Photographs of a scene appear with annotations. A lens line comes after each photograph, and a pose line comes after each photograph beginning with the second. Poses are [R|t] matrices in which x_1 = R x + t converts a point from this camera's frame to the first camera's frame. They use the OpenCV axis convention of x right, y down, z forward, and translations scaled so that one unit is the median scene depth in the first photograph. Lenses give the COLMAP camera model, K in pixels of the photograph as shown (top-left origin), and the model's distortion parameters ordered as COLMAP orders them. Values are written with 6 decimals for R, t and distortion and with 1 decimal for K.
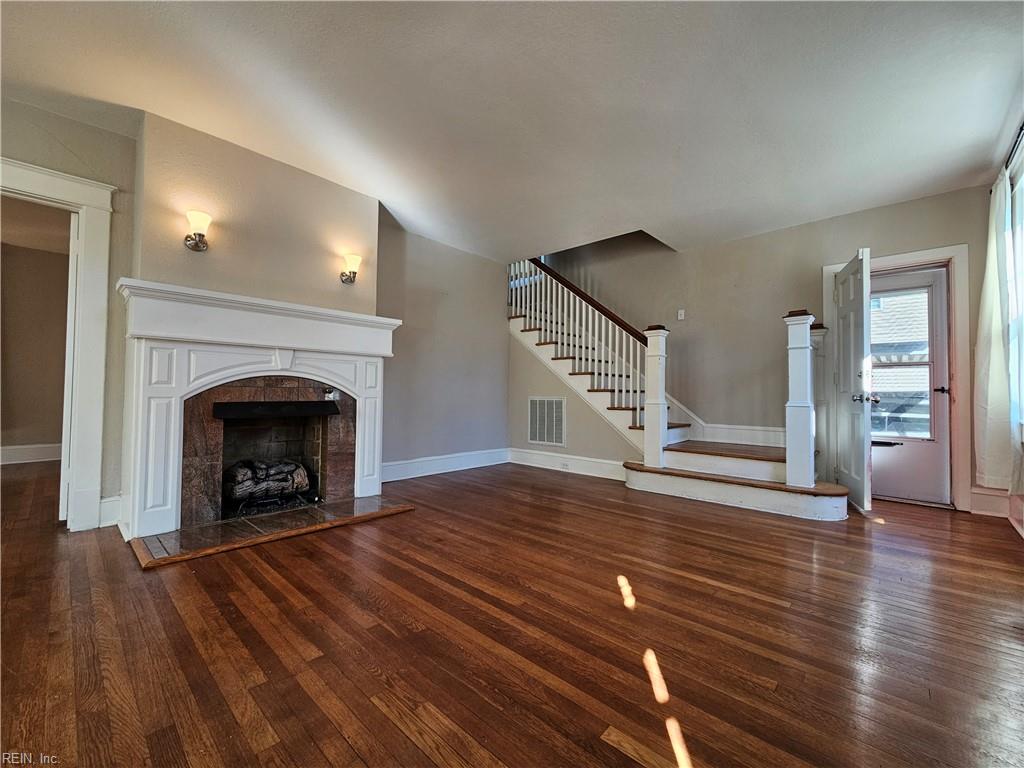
lens RADIAL K [[423.9, 0, 511.0], [0, 423.9, 377.6], [0, 0, 1]] dist [-0.000438, 0.000194]
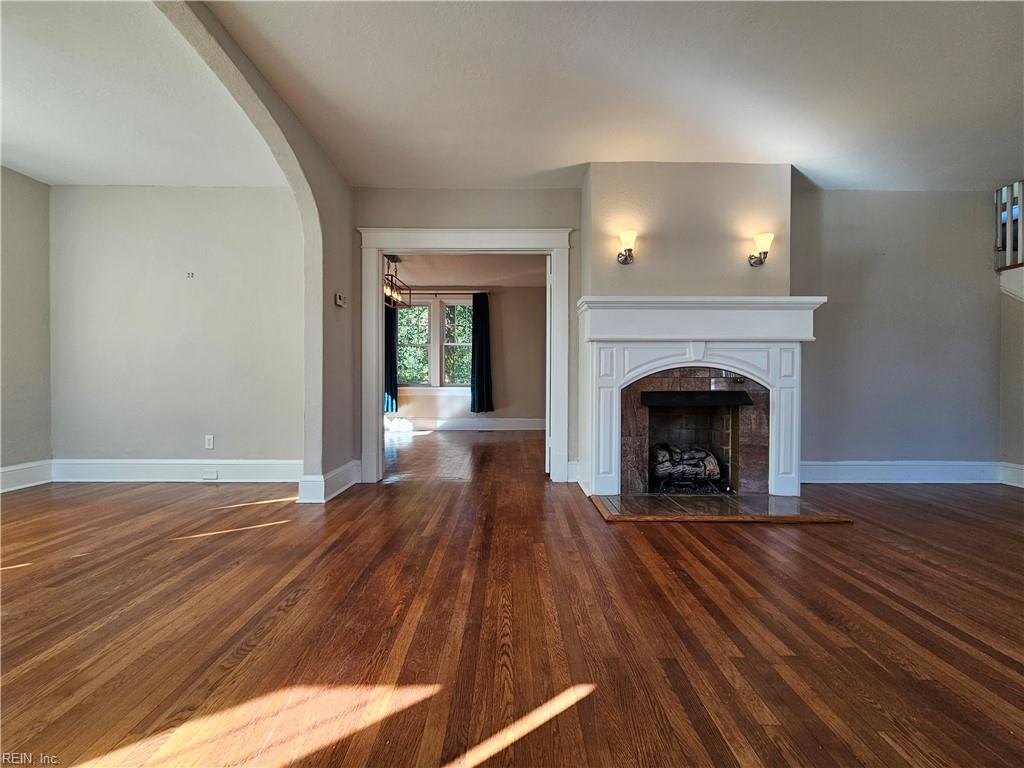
lens RADIAL K [[423.9, 0, 509.6], [0, 423.9, 378.2], [0, 0, 1]] dist [-0.000438, 0.000194]
pose [[0.684351, -0.013274, -0.729032, -0.085891], [0.032316, 0.999404, 0.012139, -0.003175], [0.728436, -0.031866, 0.684372, -0.053305]]
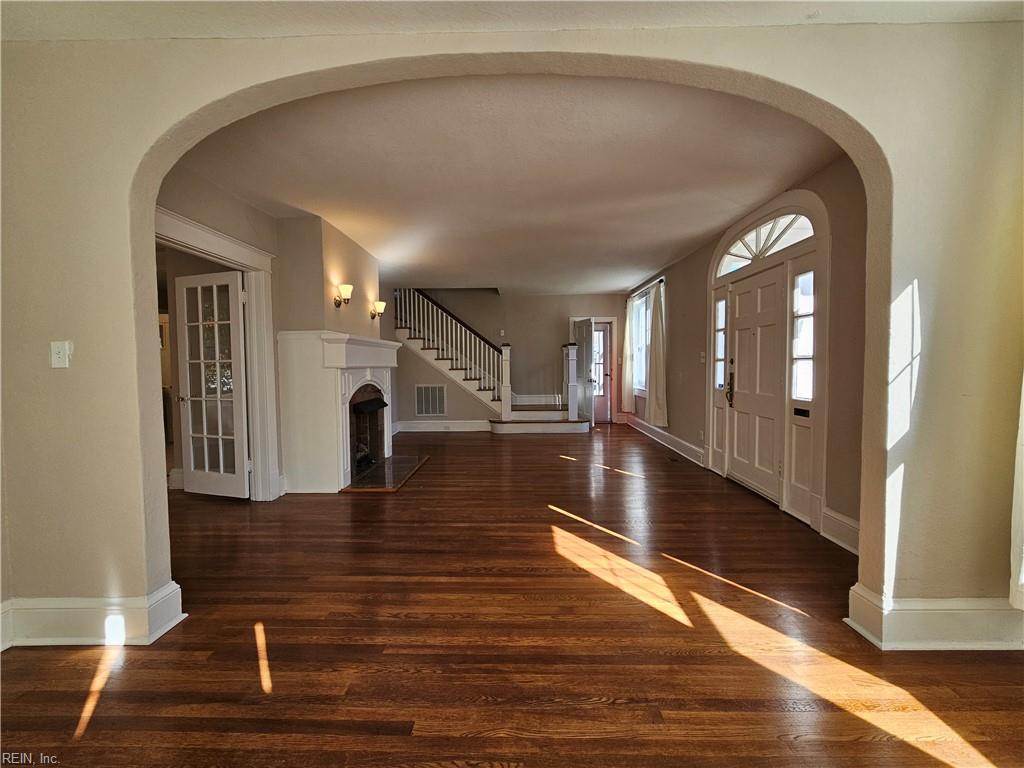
lens RADIAL K [[423.9, 0, 512.4], [0, 423.9, 385.7], [0, 0, 1]] dist [-0.000438, 0.000194]
pose [[0.740015, -0.049525, 0.670765, -1.478347], [-0.005287, 0.996826, 0.079433, -0.144642], [-0.672570, -0.062328, 0.737404, -0.607041]]
